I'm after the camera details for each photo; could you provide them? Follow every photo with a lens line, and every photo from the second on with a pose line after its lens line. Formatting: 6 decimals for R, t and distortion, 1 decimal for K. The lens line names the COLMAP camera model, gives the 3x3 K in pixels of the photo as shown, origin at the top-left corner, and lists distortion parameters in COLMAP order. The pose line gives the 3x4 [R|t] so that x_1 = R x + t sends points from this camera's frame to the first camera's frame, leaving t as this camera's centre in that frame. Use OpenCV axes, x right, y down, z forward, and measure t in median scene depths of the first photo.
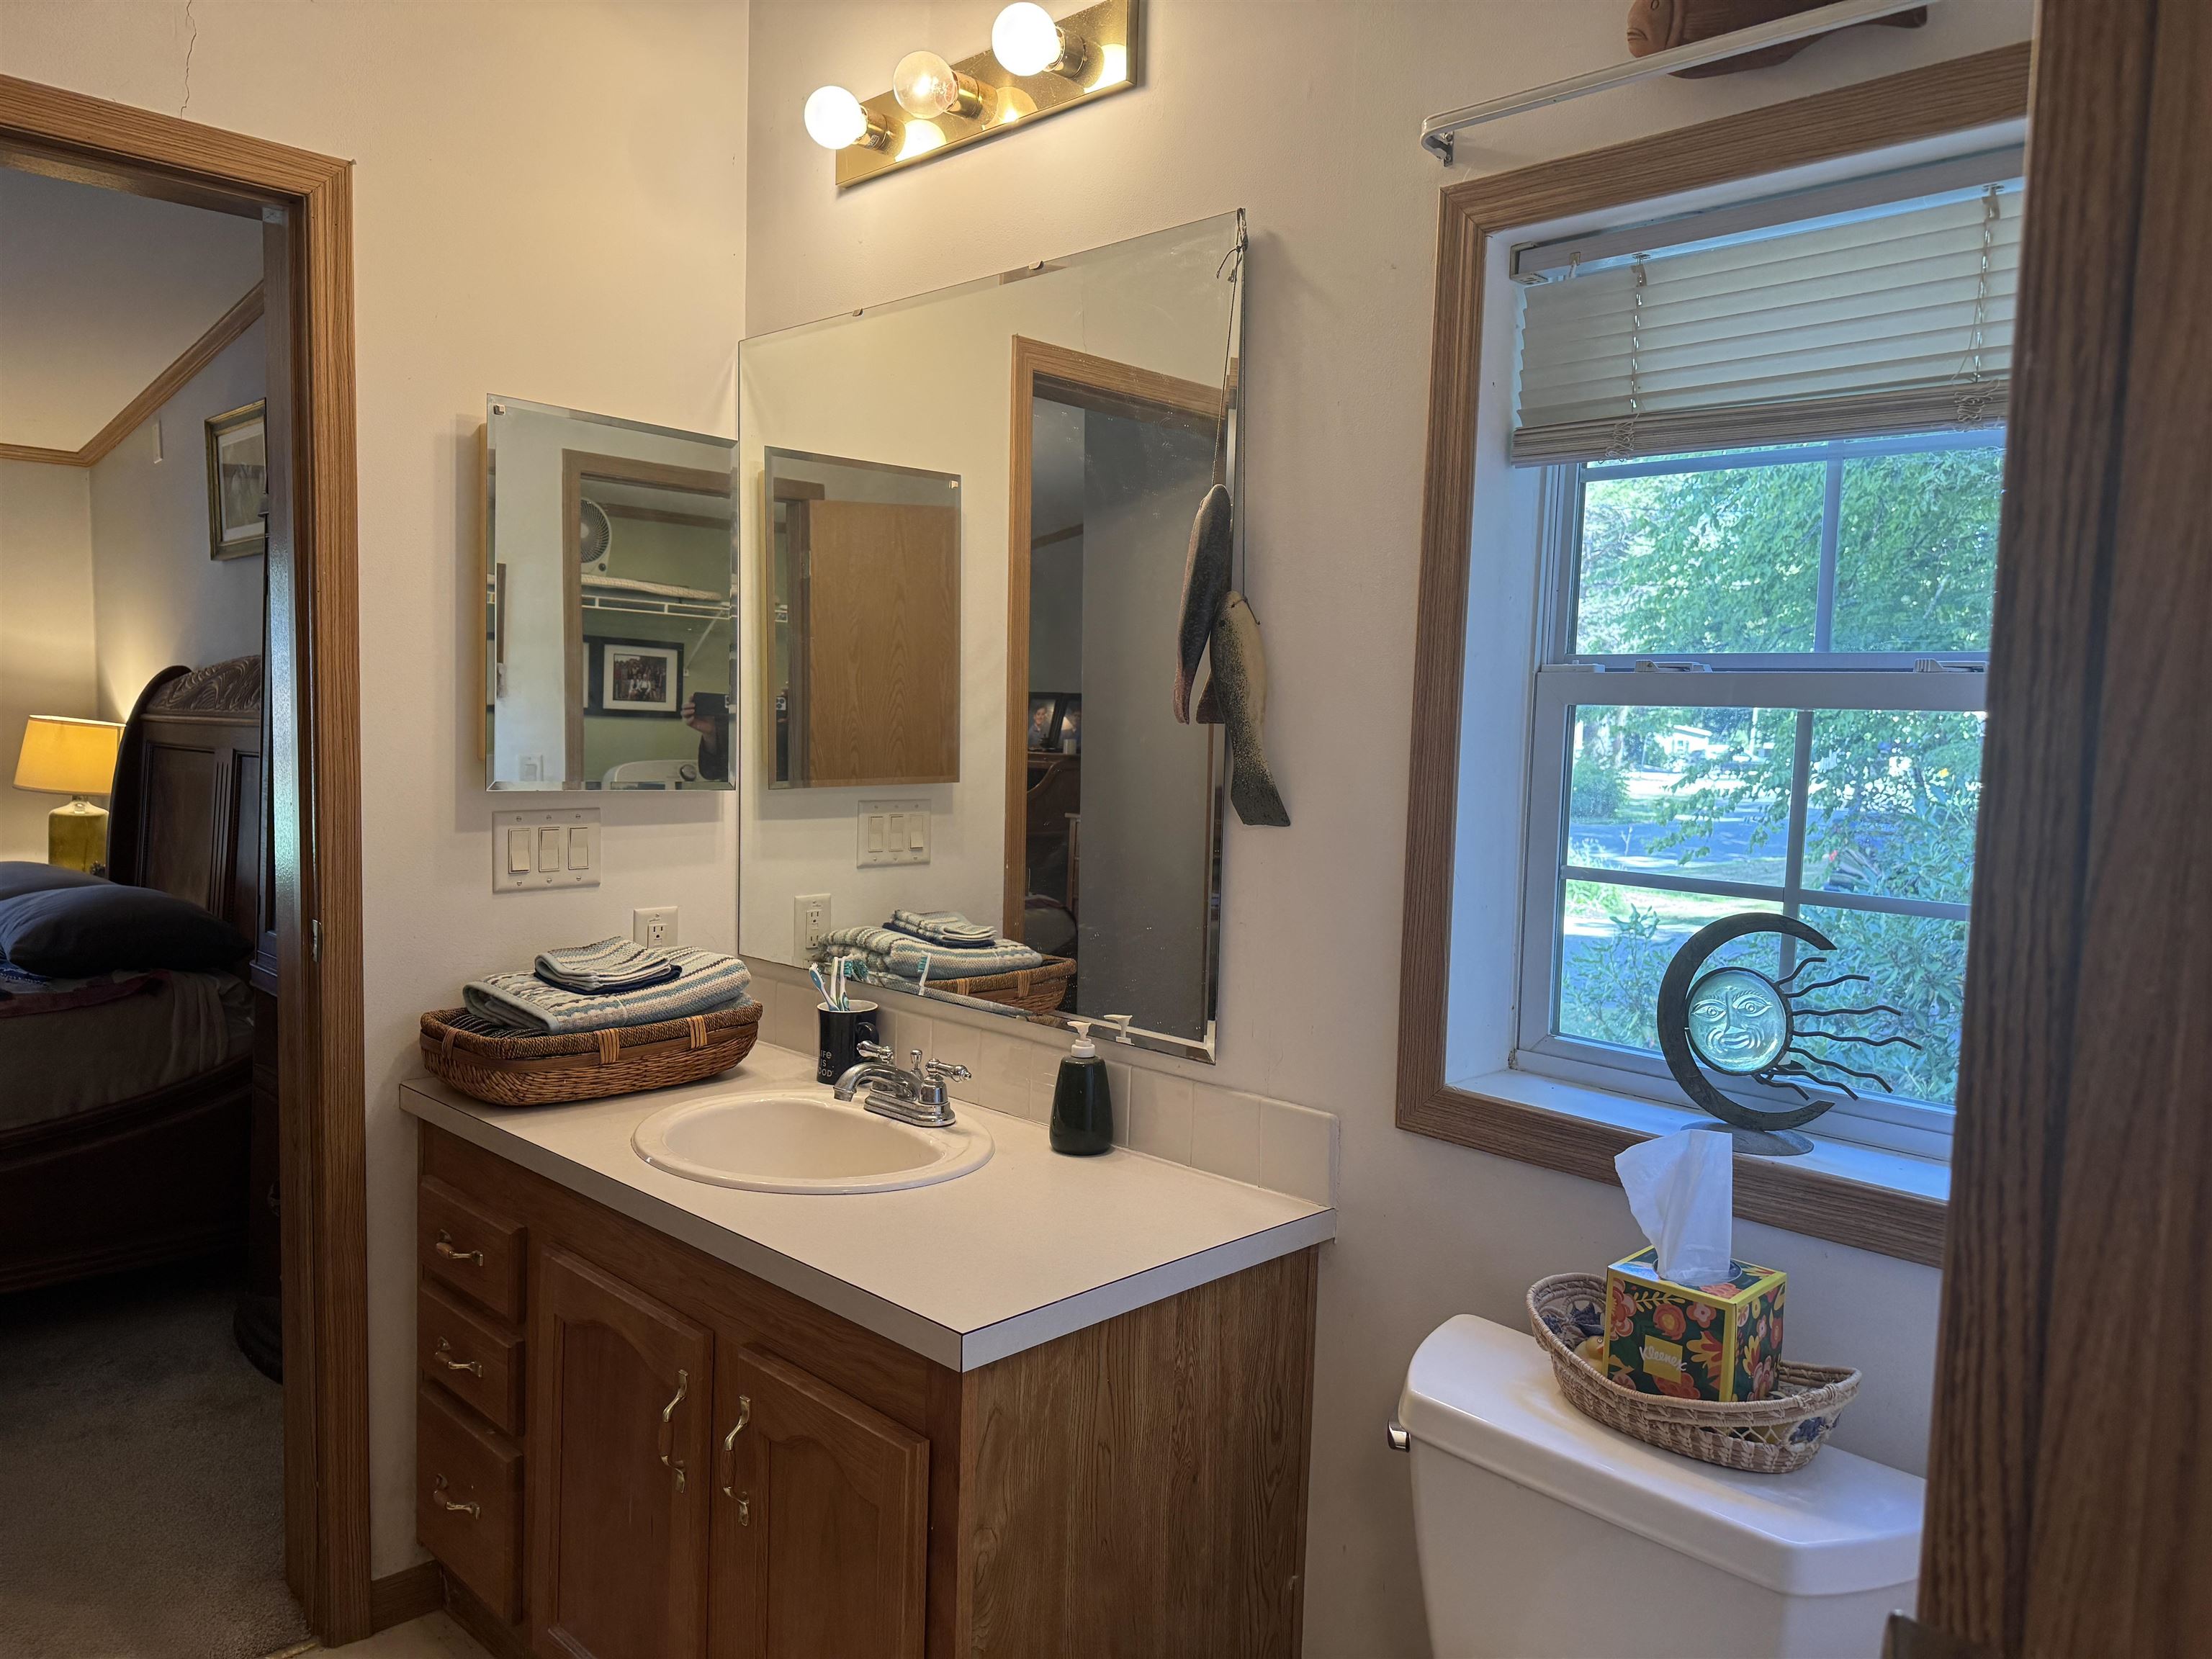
lens RADIAL K [[1538.1, 0, 1106.0], [0, 1538.1, 829.5], [0, 0, 1]] dist [0.234811, -0.267325]
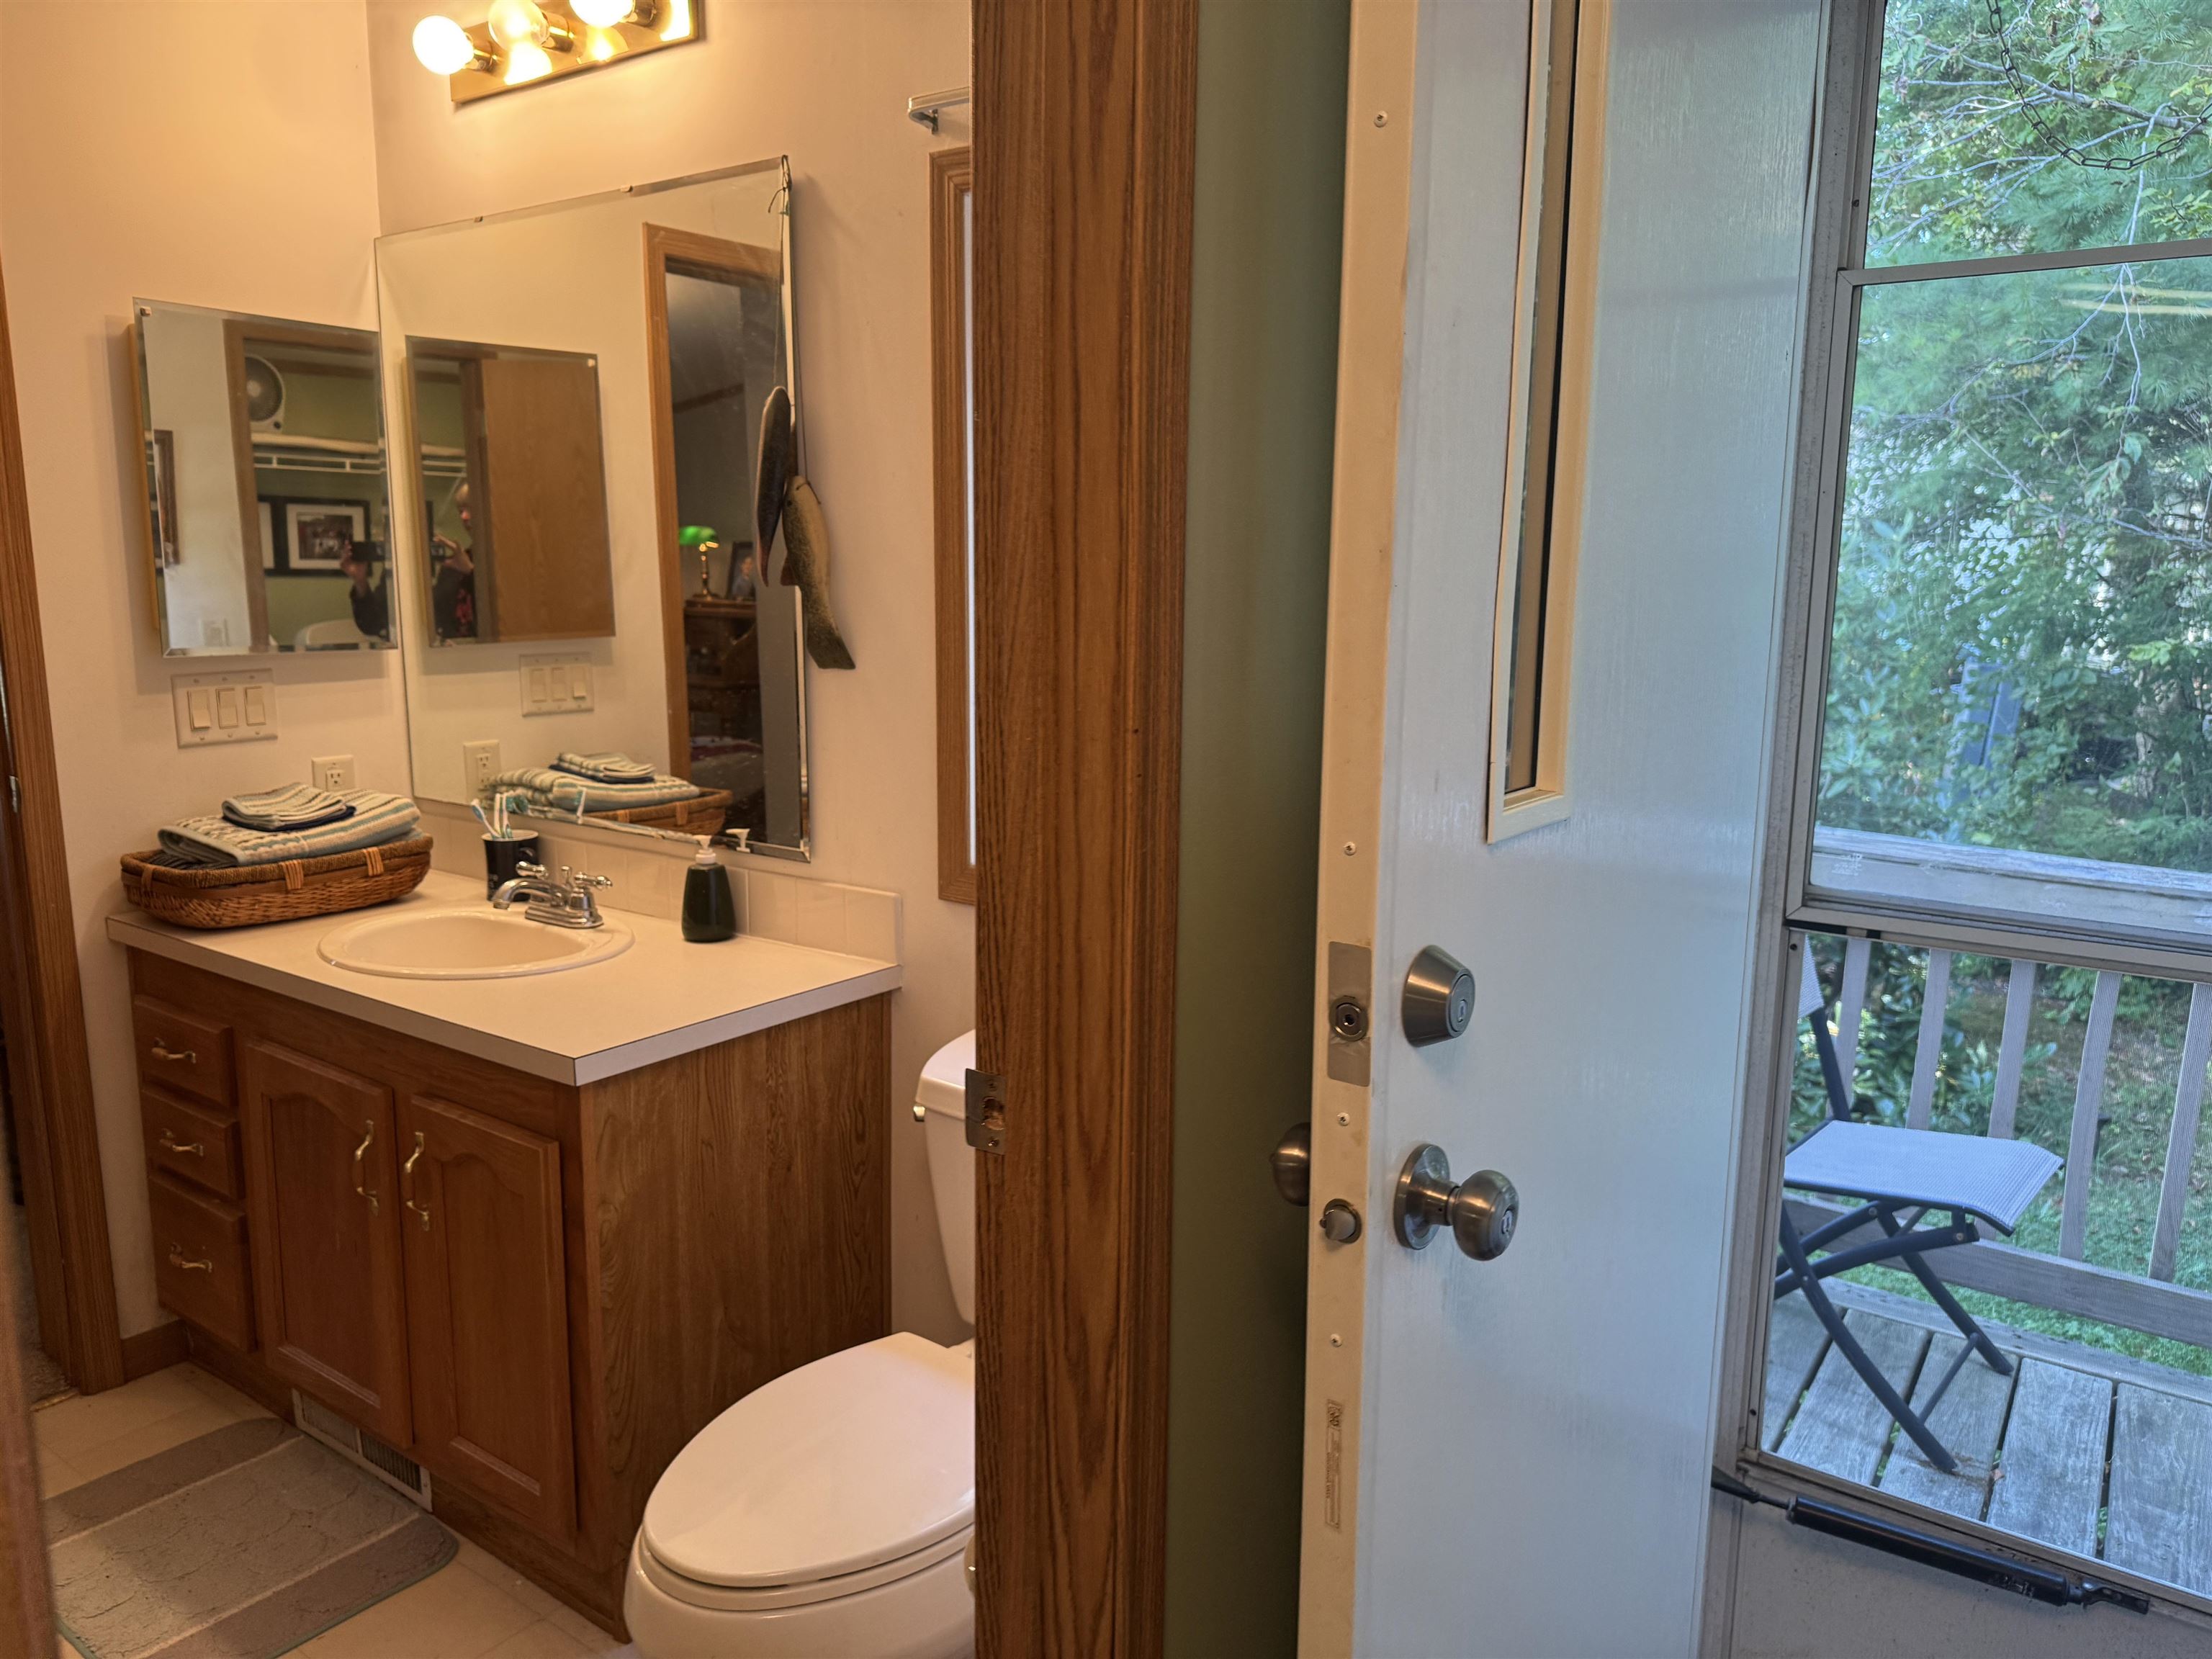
lens RADIAL K [[1547.9, 0, 1018.6], [0, 1547.9, 795.6], [0, 0, 1]] dist [0.179430, -0.187766]
pose [[0.993716, -0.043356, 0.103195, 0.093380], [0.035031, 0.996086, 0.081157, 0.002597], [-0.106310, -0.077032, 0.991345, -0.207956]]
